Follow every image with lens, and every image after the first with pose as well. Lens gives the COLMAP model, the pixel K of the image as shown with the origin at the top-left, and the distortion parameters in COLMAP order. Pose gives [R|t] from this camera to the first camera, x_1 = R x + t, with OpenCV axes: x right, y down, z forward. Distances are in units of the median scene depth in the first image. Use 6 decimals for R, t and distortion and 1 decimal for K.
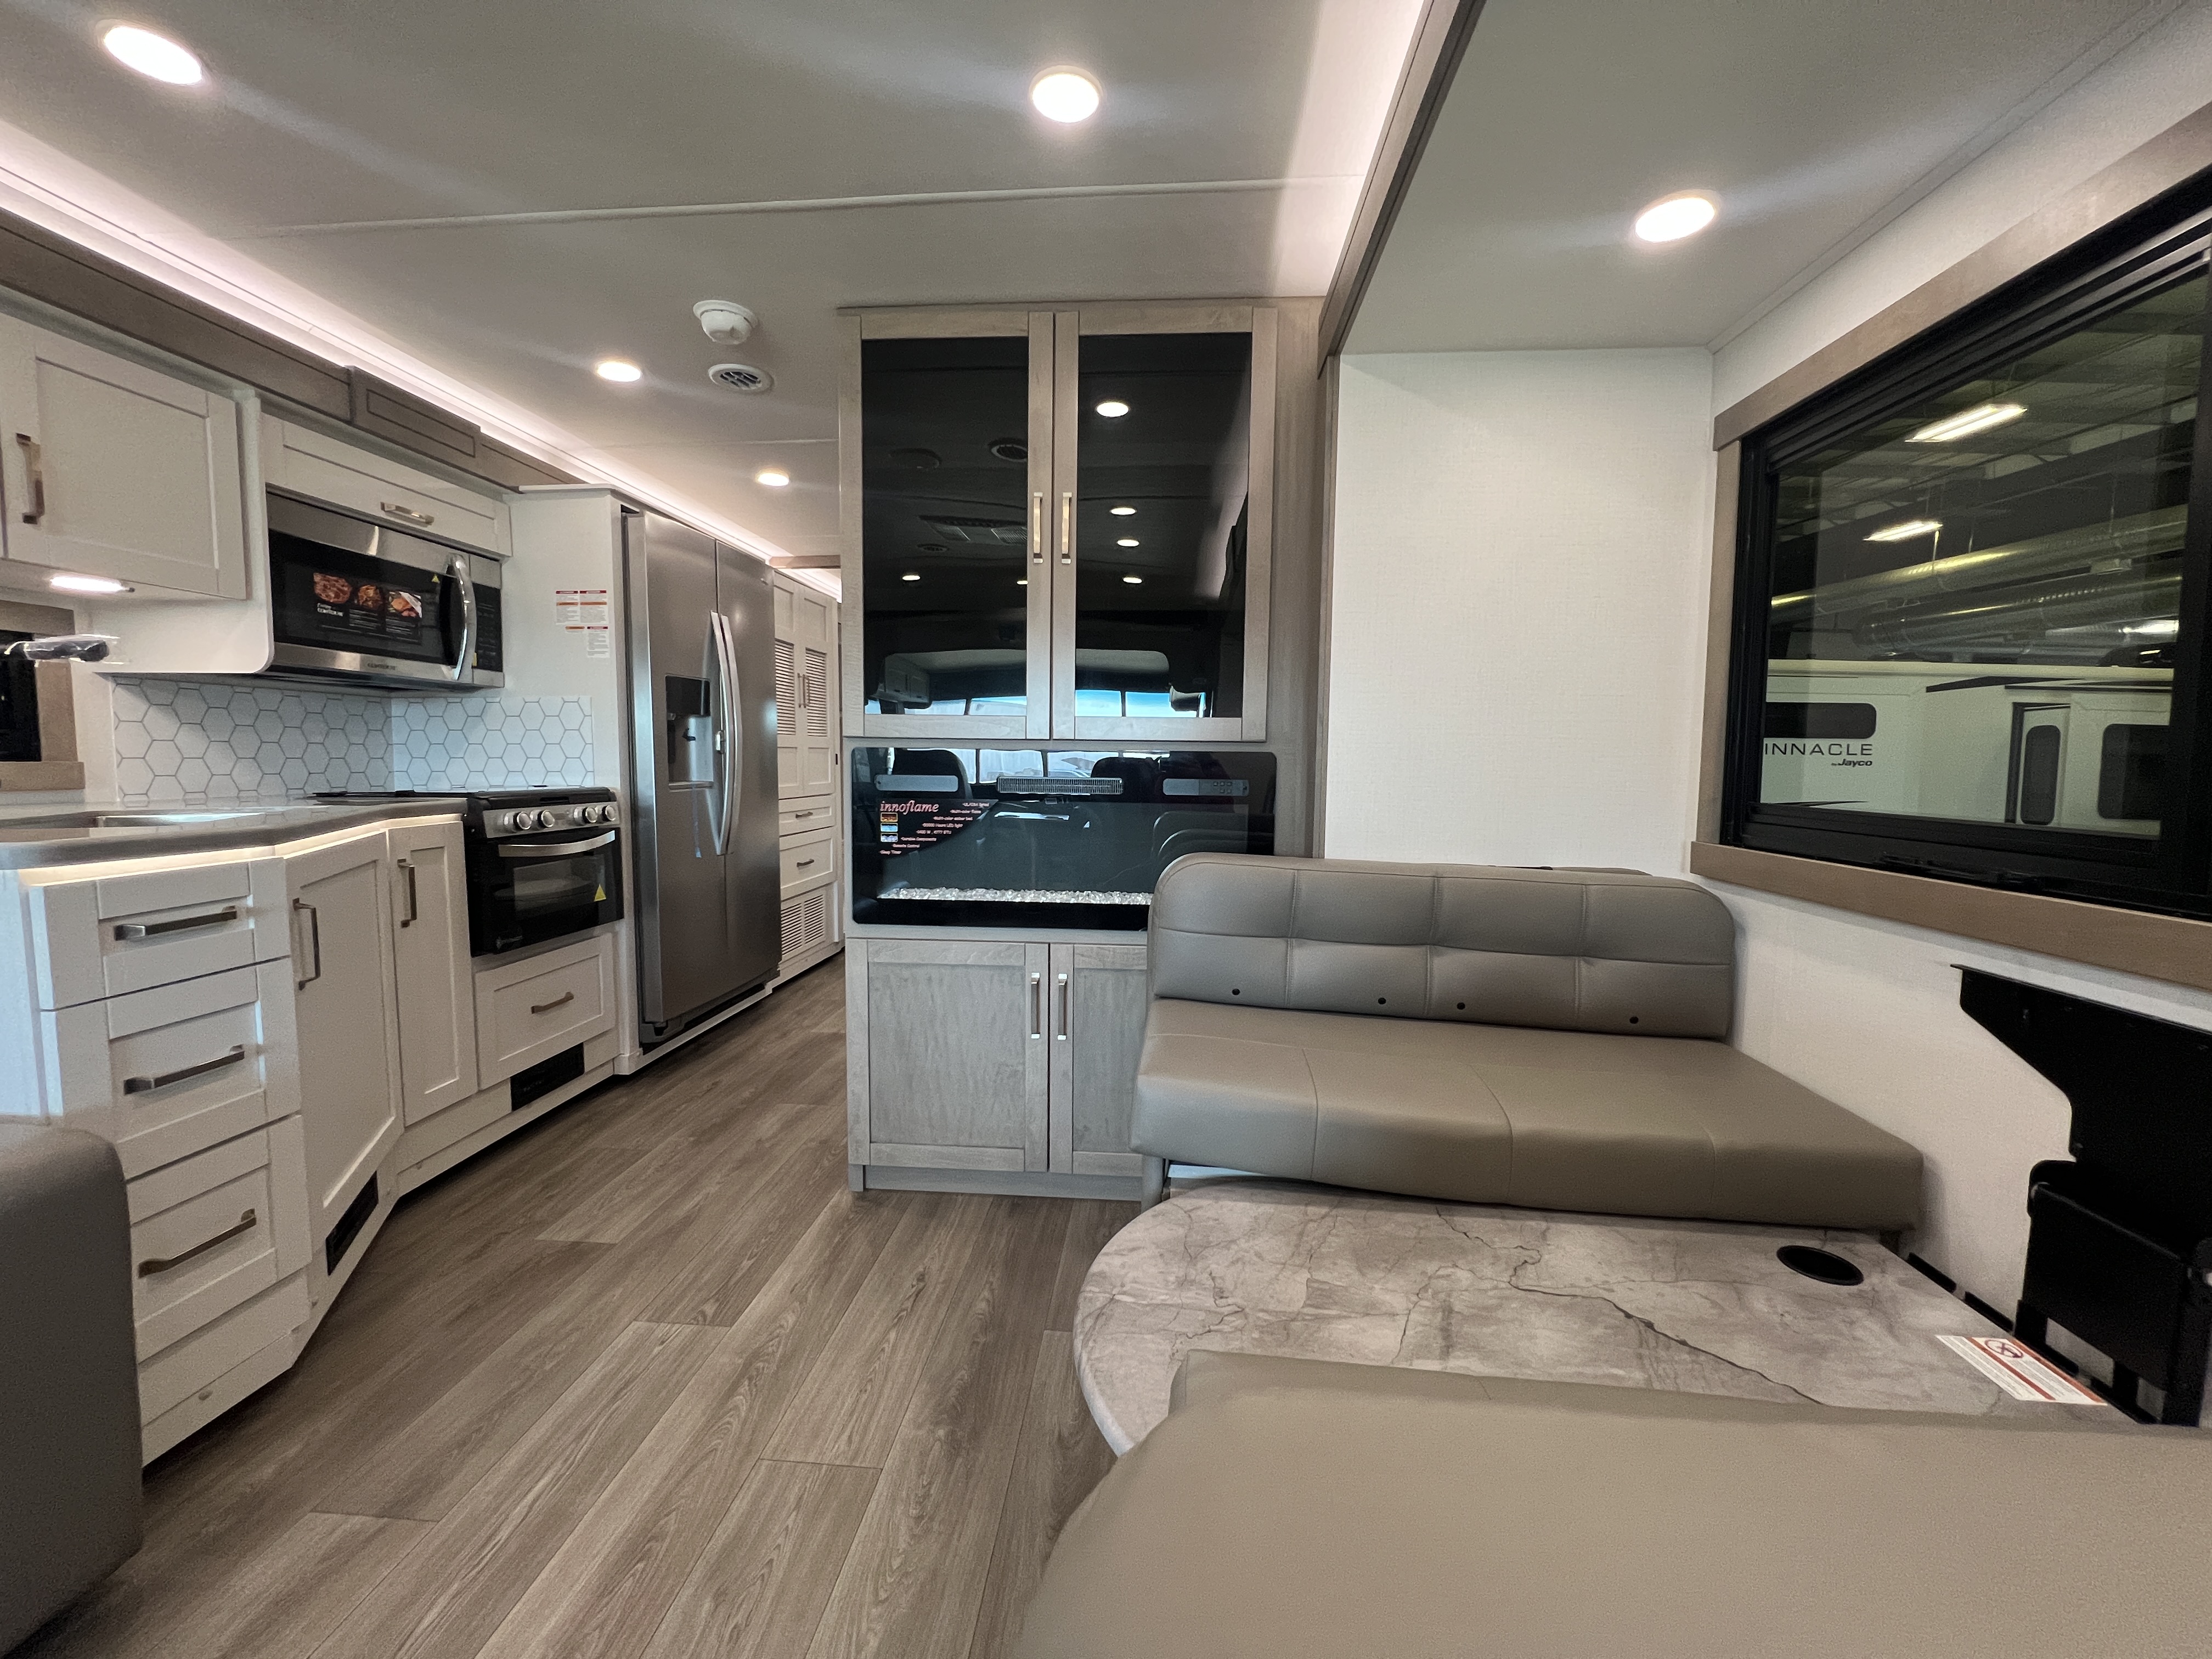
lens RADIAL K [[886.1, 0, 1102.2], [0, 886.1, 823.6], [0, 0, 1]] dist [-0.000822, -0.000328]
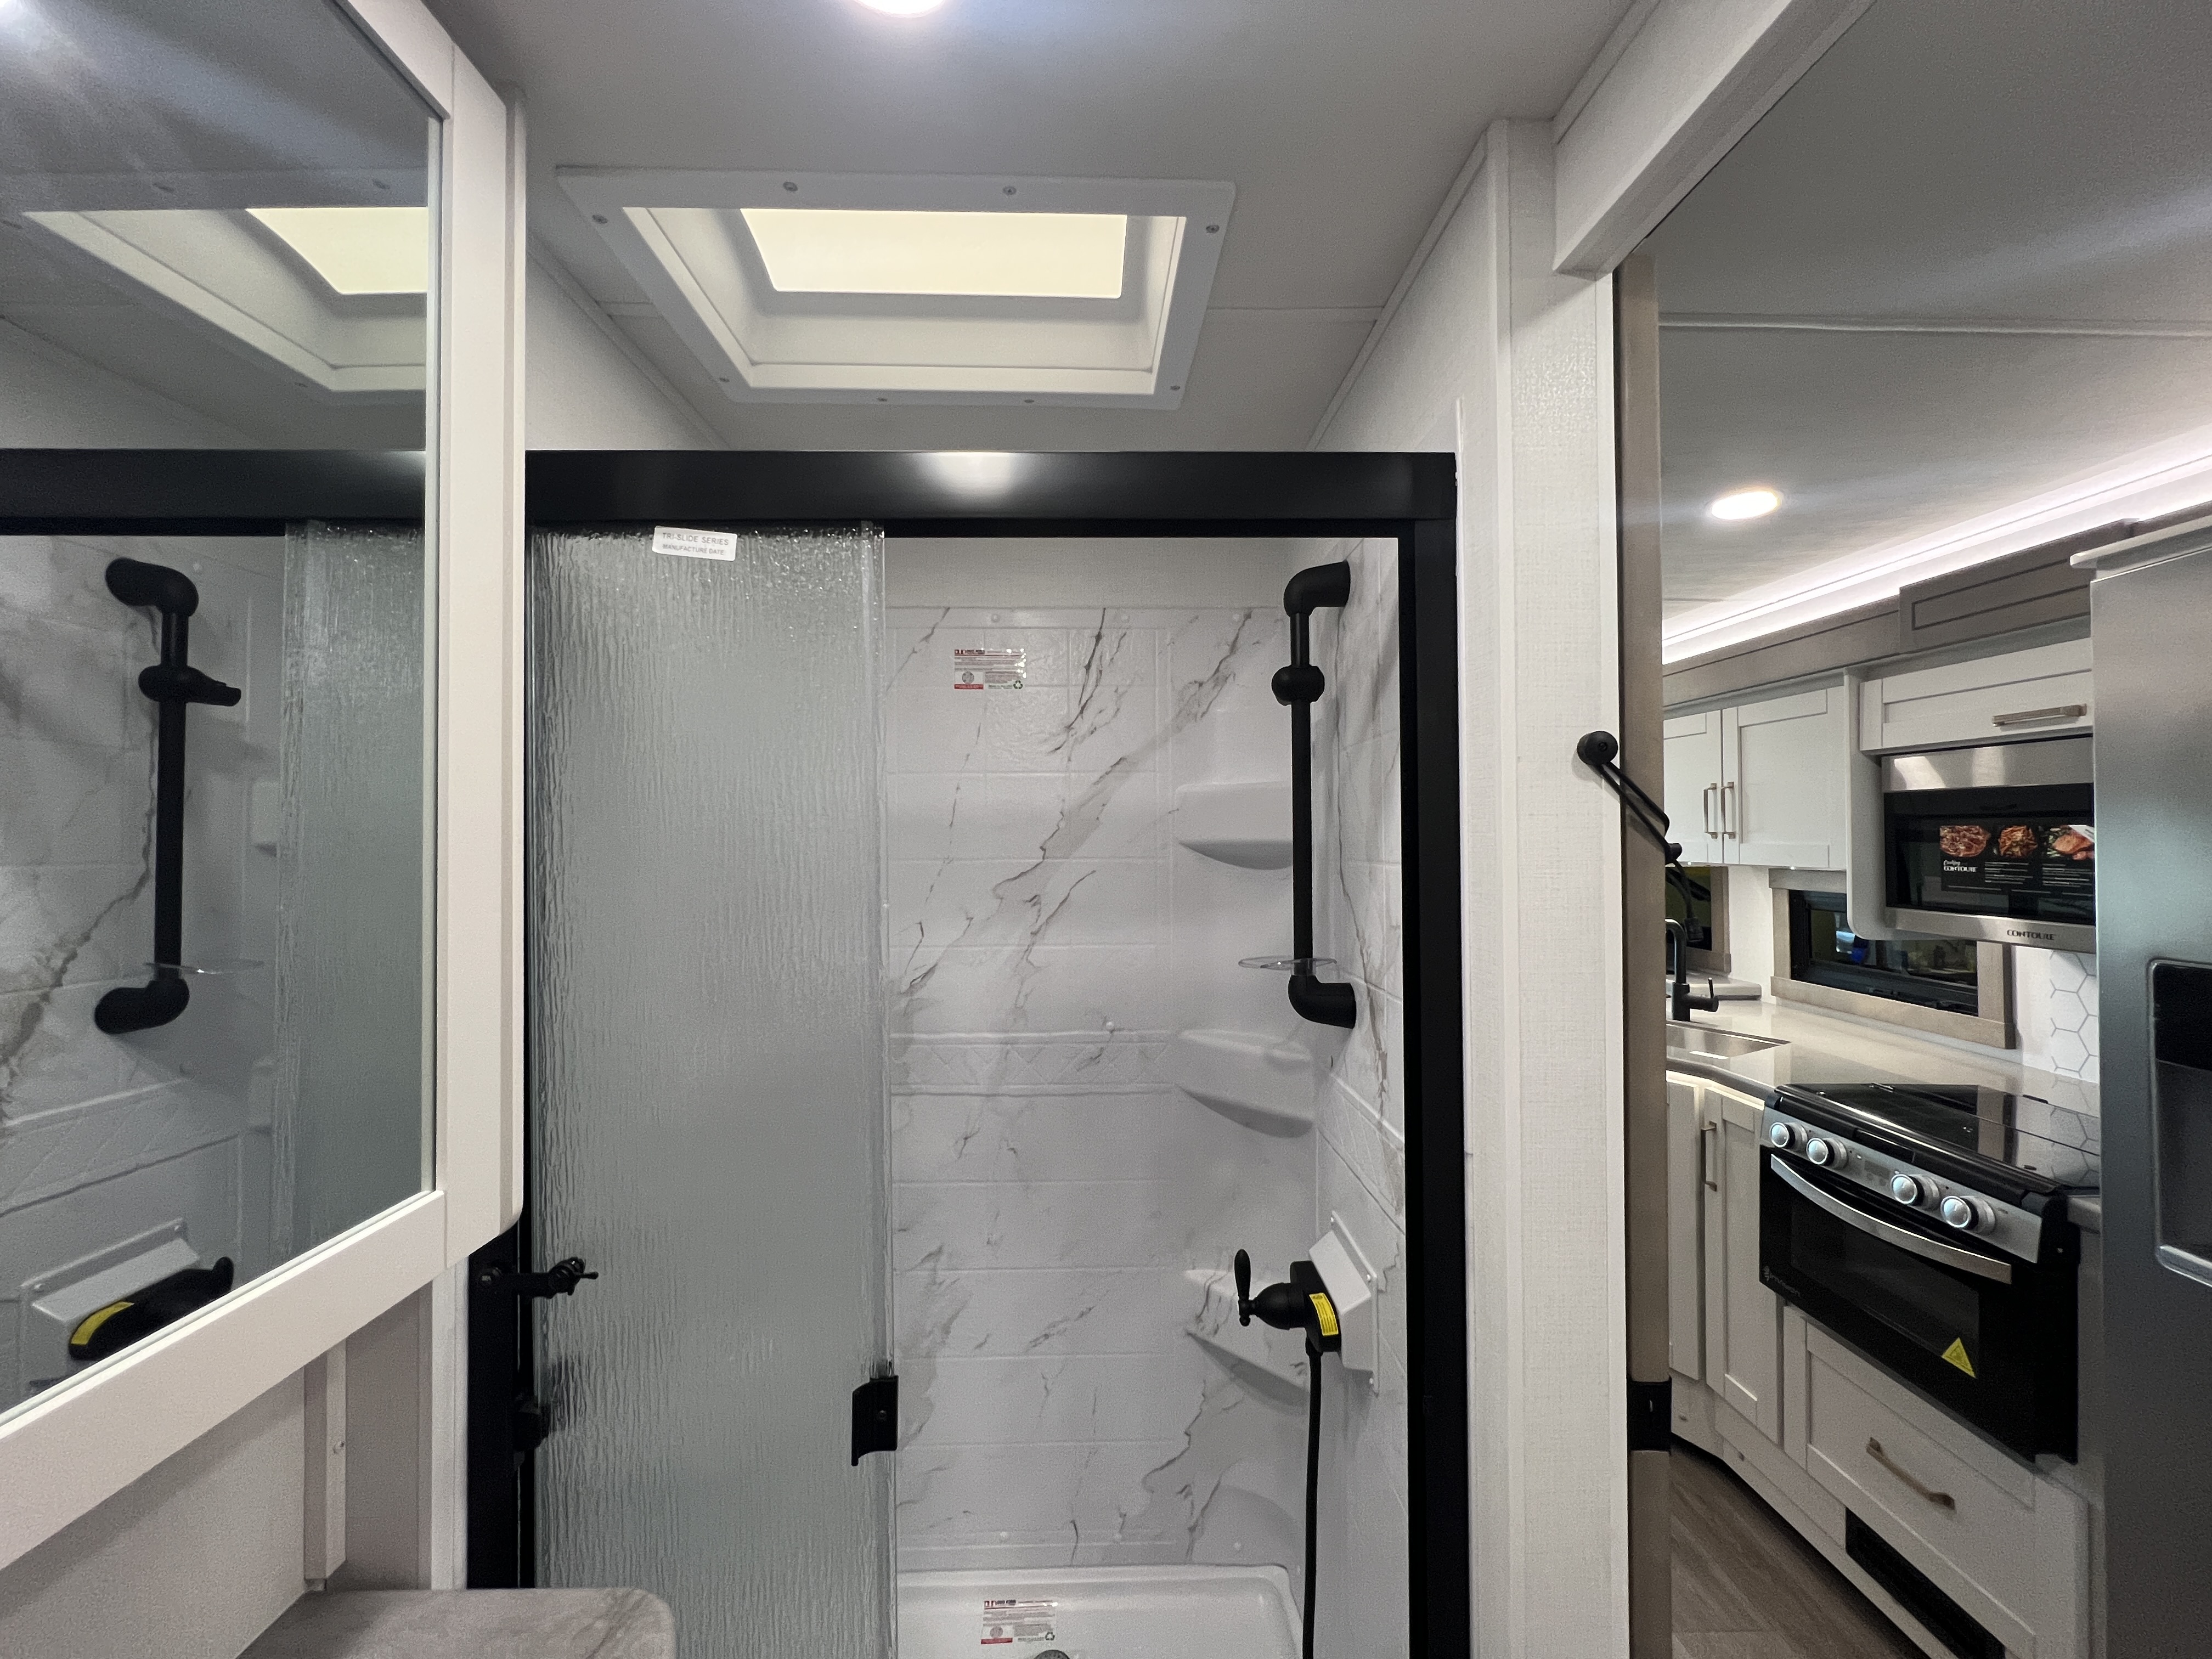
lens RADIAL K [[886.1, 0, 1106.3], [0, 886.1, 830.7], [0, 0, 1]] dist [-0.000822, -0.000328]
pose [[-0.994497, -0.007092, -0.104522, 0.007013], [-0.014199, 0.997624, 0.067409, -0.428470], [0.103796, 0.068522, -0.992235, 2.330854]]
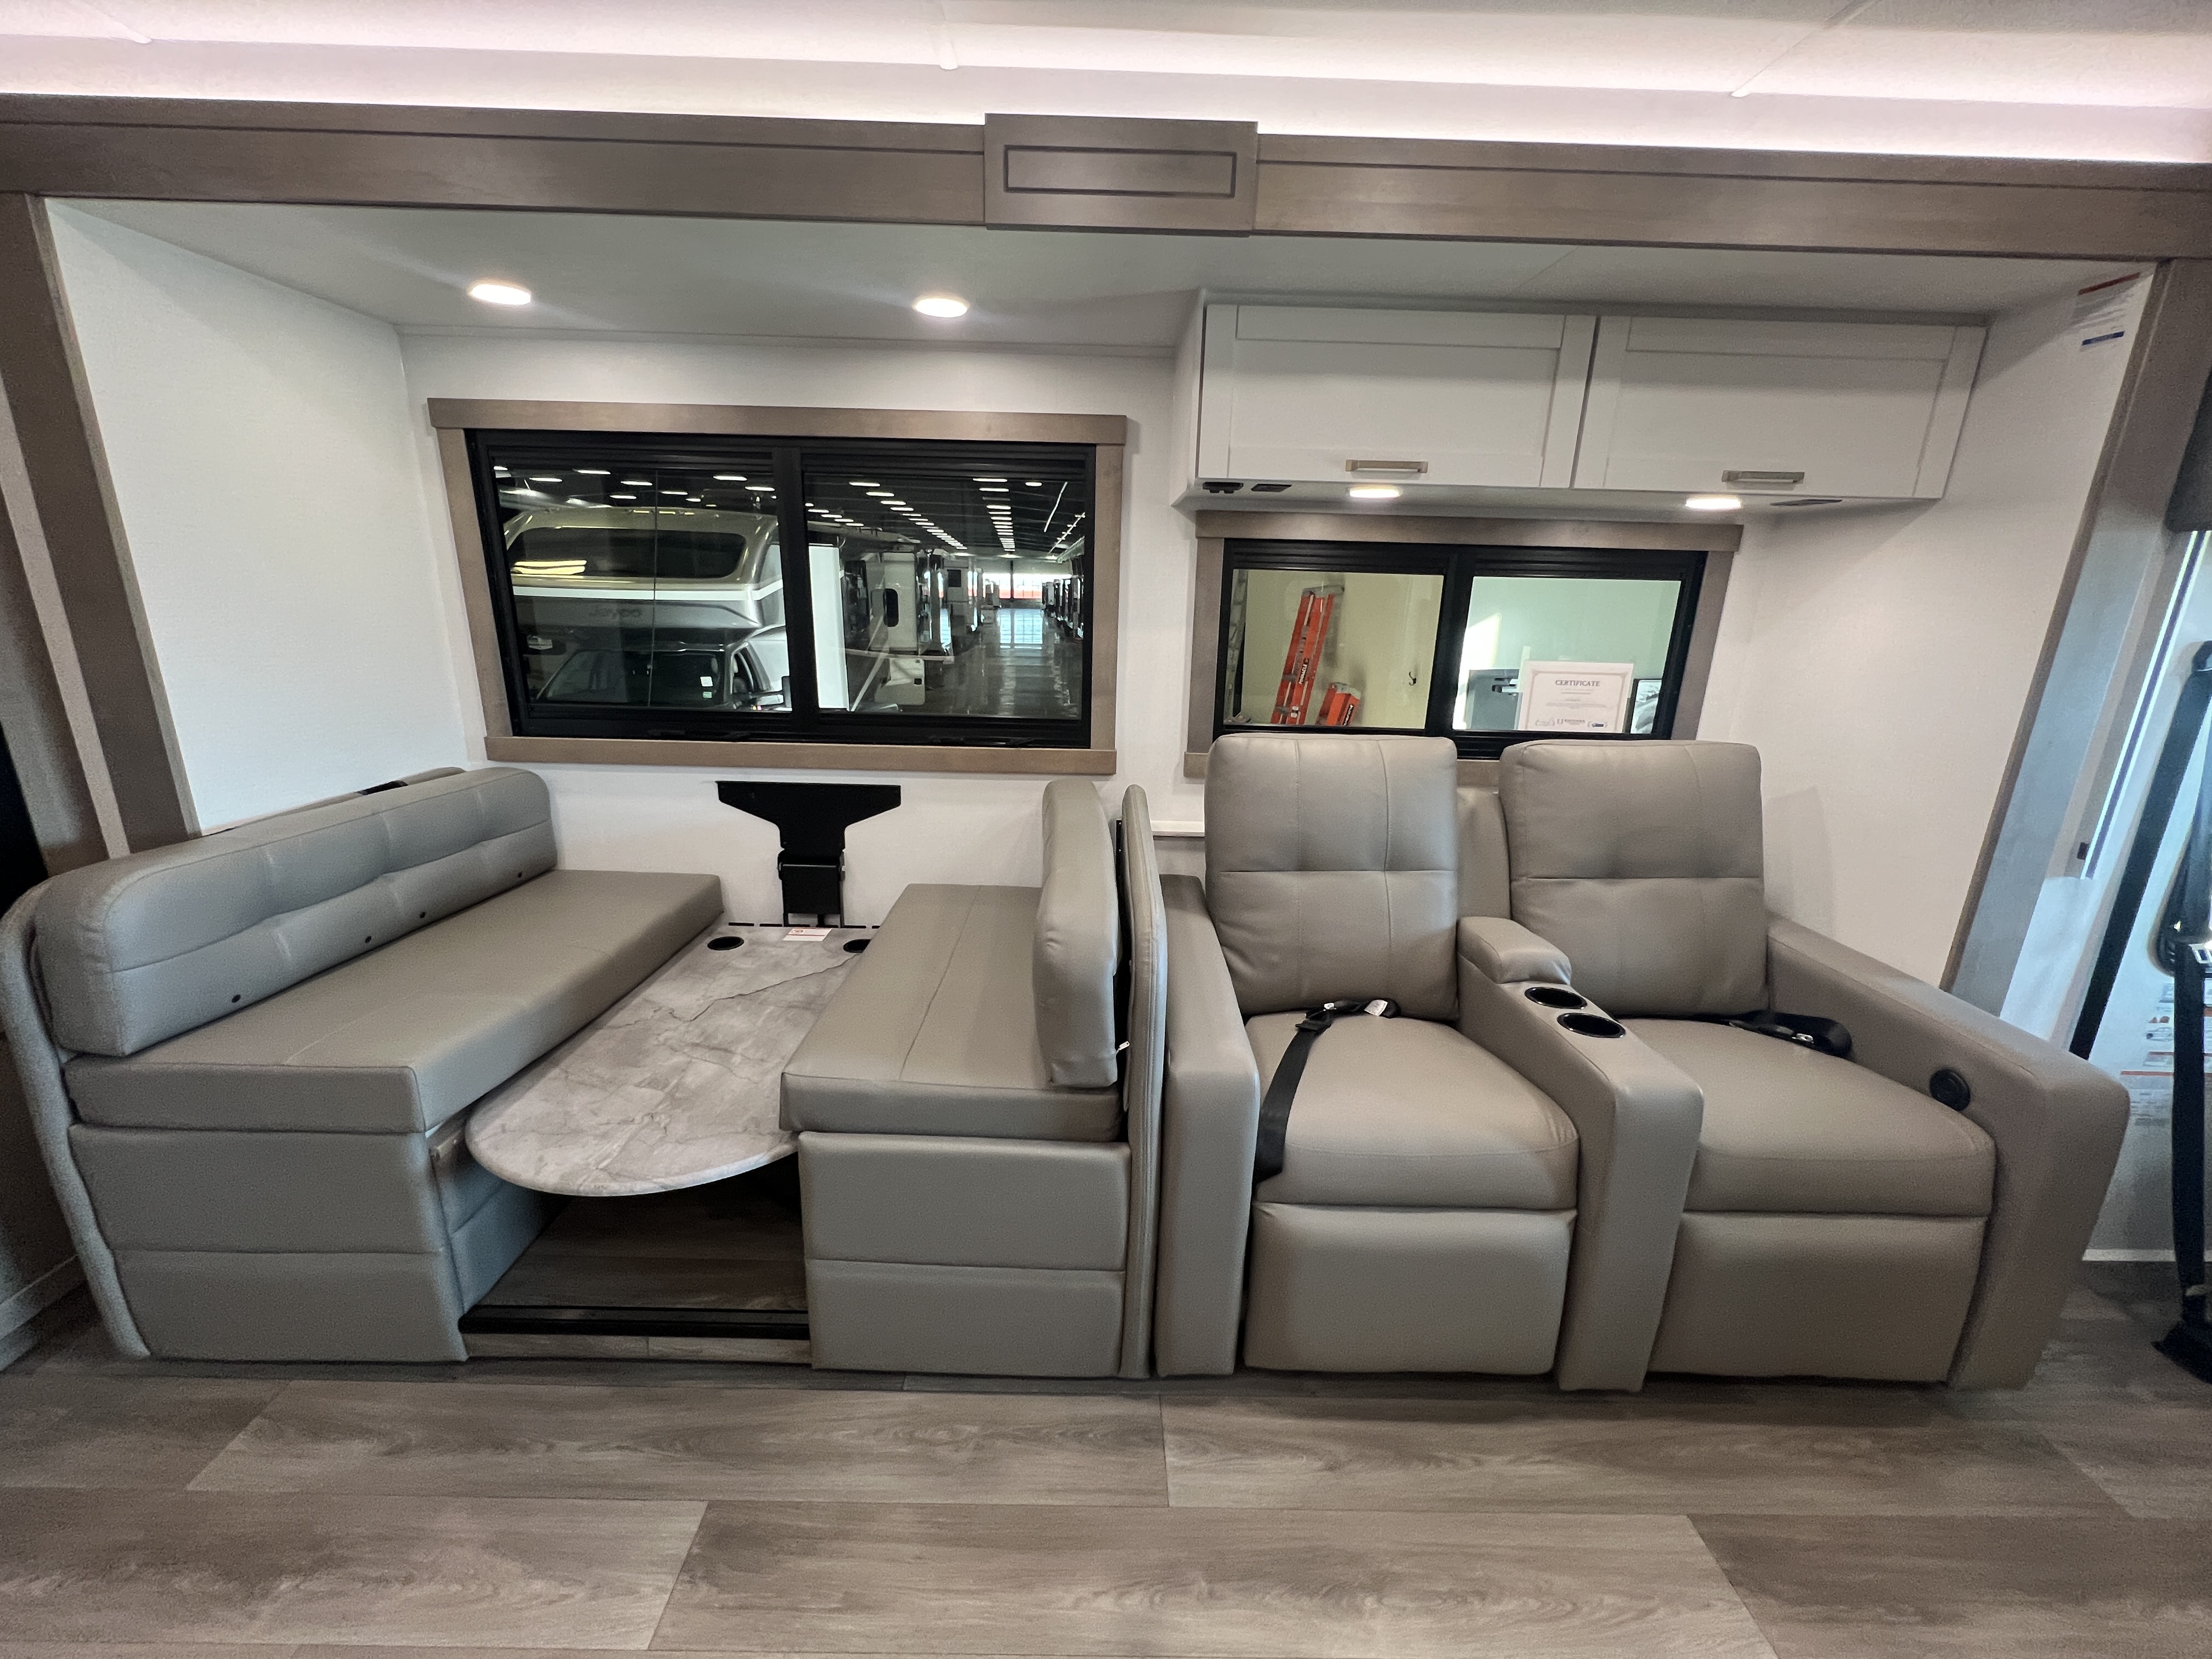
lens RADIAL K [[886.1, 0, 1098.5], [0, 886.1, 824.1], [0, 0, 1]] dist [-0.000822, -0.000328]
pose [[-0.085560, -0.278487, 0.956622, -0.736733], [0.050389, 0.957704, 0.283308, -0.189039], [-0.995058, 0.072443, -0.067908, 0.189009]]
